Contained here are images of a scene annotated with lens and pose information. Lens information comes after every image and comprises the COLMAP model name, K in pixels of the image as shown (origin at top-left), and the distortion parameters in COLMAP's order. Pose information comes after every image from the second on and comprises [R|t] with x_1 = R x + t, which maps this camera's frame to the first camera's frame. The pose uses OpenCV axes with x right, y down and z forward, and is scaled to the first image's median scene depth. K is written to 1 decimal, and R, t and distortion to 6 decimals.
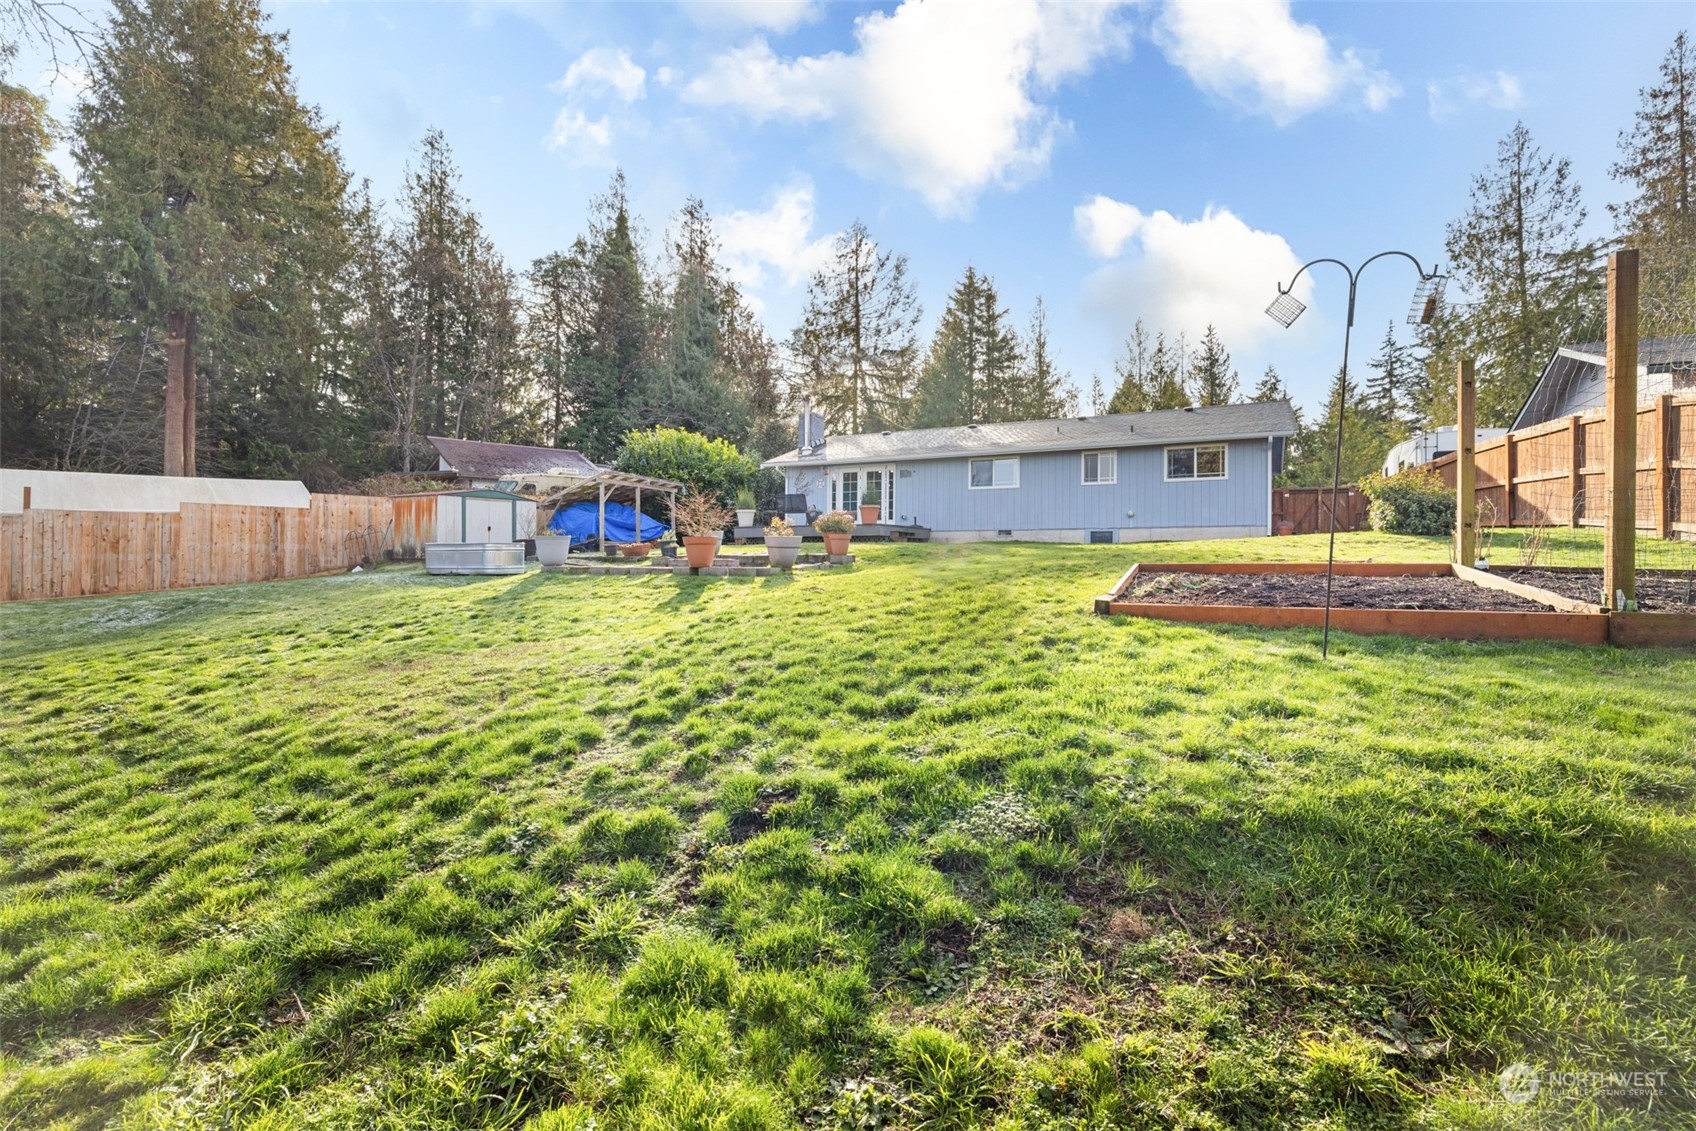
lens RADIAL K [[778.8, 0, 848.0], [0, 778.8, 565.5], [0, 0, 1]] dist [-0.000043, 0.000672]
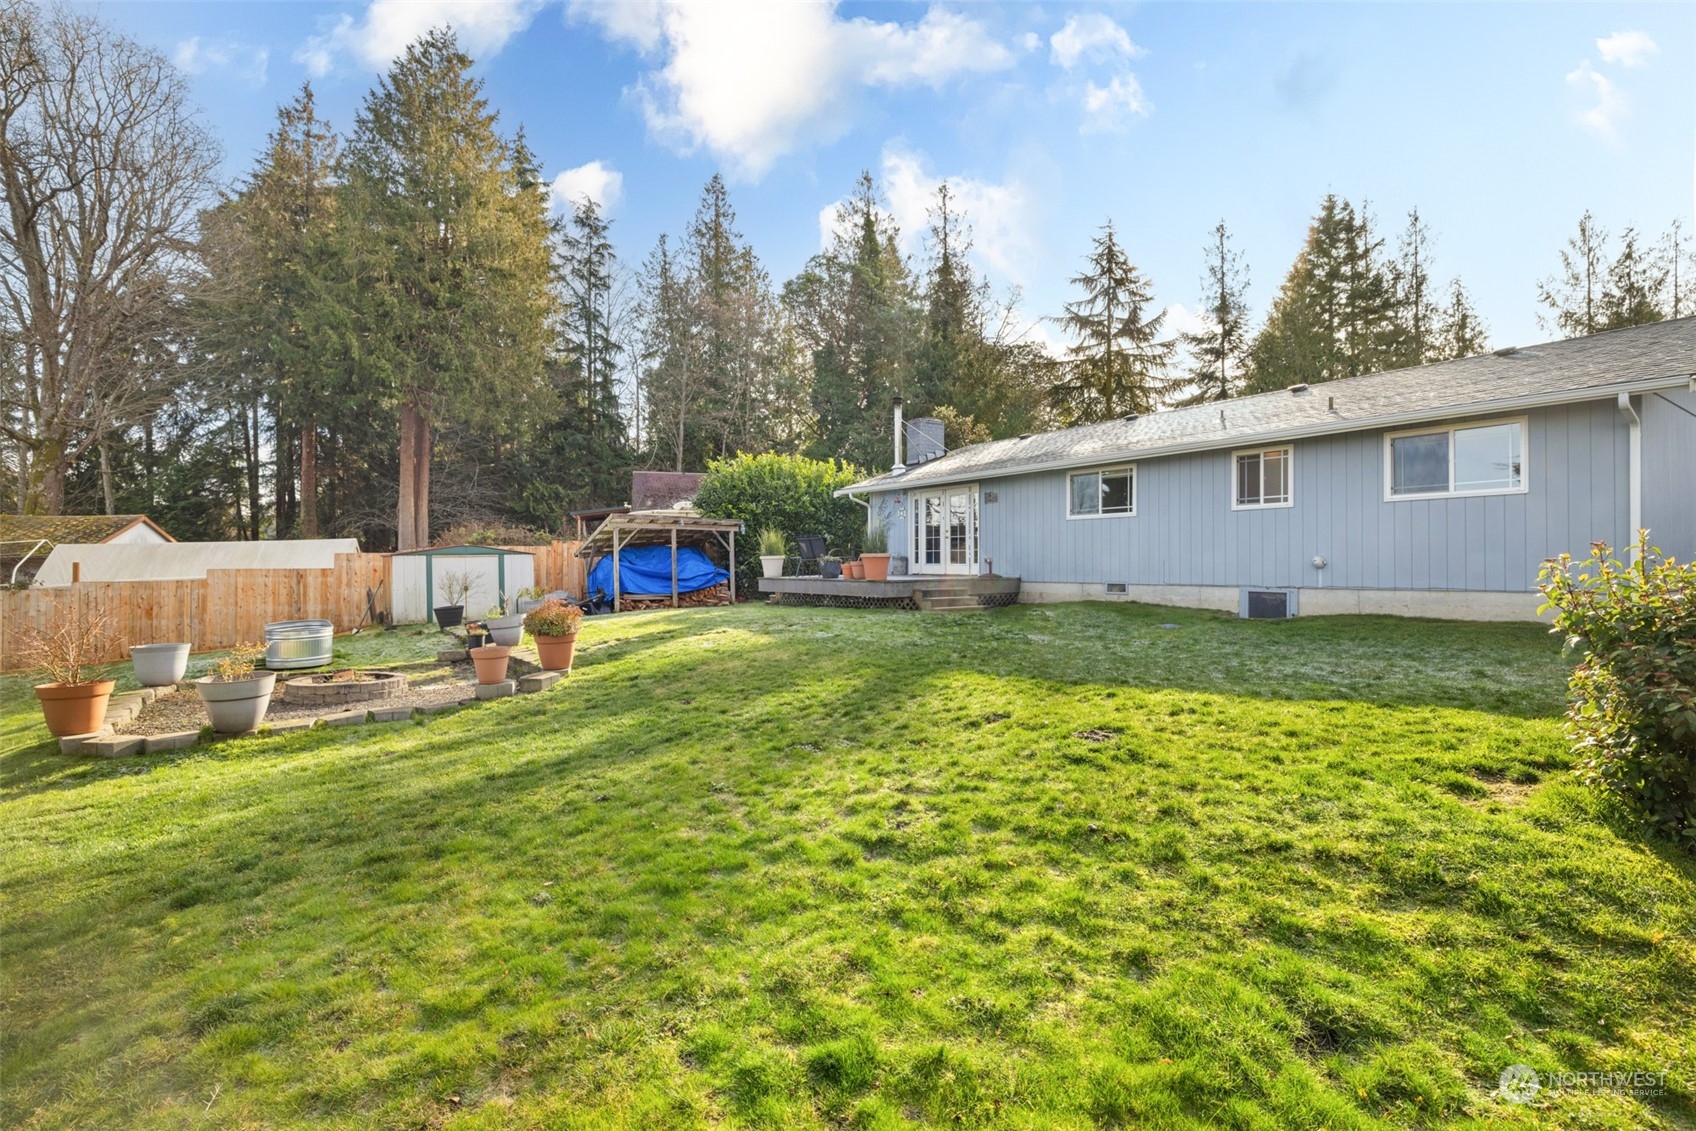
lens RADIAL K [[778.8, 0, 848.0], [0, 778.8, 565.5], [0, 0, 1]] dist [-0.000043, 0.000672]
pose [[0.887904, -0.004140, -0.460011, 0.155515], [0.003370, 0.999991, -0.002495, -0.031052], [0.460017, 0.000665, 0.887910, 0.178056]]
